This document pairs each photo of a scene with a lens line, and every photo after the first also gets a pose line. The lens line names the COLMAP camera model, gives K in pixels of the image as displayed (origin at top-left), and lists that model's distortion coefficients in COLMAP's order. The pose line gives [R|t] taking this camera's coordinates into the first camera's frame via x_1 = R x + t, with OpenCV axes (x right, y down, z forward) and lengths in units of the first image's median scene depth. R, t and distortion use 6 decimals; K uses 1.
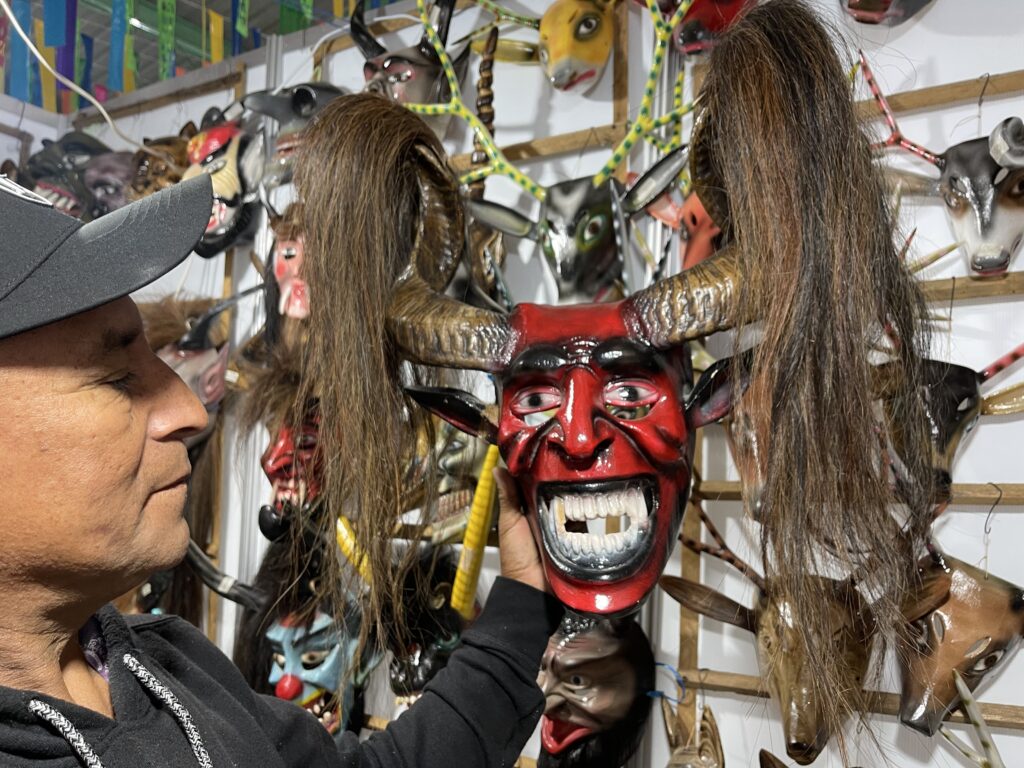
lens RADIAL K [[735.7, 0, 512.0], [0, 735.7, 384.0], [0, 0, 1]] dist [0.059599, -0.000255]
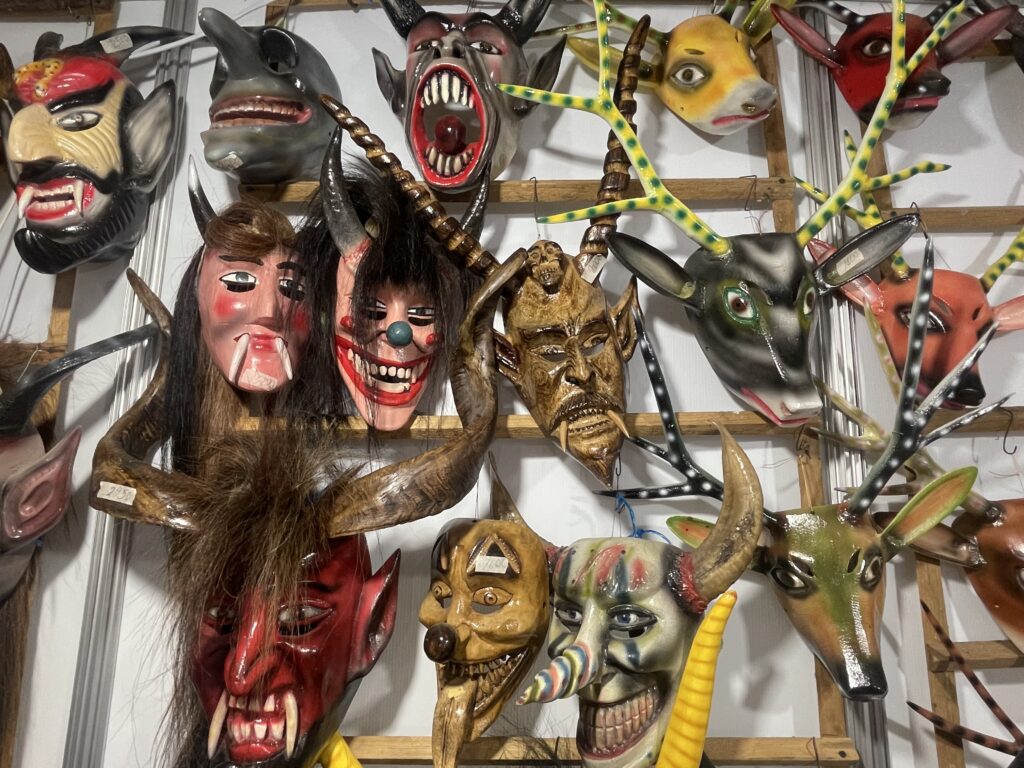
lens RADIAL K [[623.6, 0, 512.0], [0, 623.6, 384.0], [0, 0, 1]] dist [0.001992, -0.003078]
pose [[0.877045, 0.061936, 0.476399, -0.323990], [-0.016912, 0.995020, -0.098227, -0.046209], [-0.480110, 0.078093, 0.873725, 0.438771]]
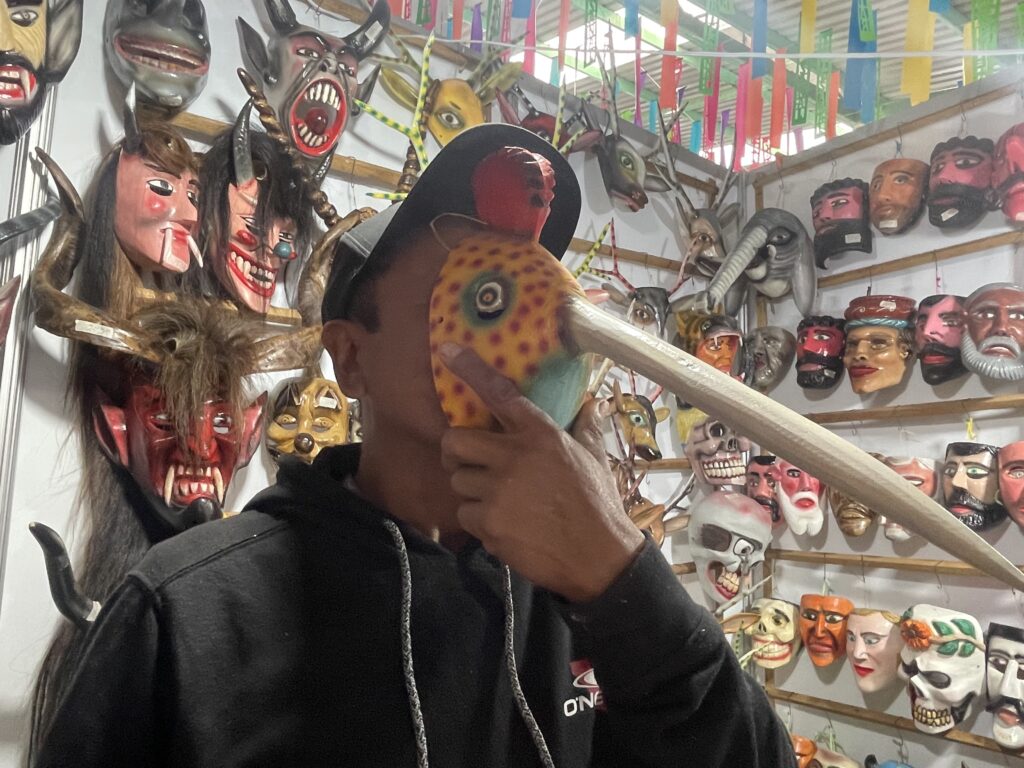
lens RADIAL K [[751.9, 0, 512.0], [0, 751.9, 384.0], [0, 0, 1]] dist [-0.002966, -0.002760]
pose [[0.403231, 0.081136, 0.911494, -0.823770], [-0.091522, 0.994643, -0.048049, 0.037586], [-0.910510, -0.064047, 0.408497, 0.292809]]
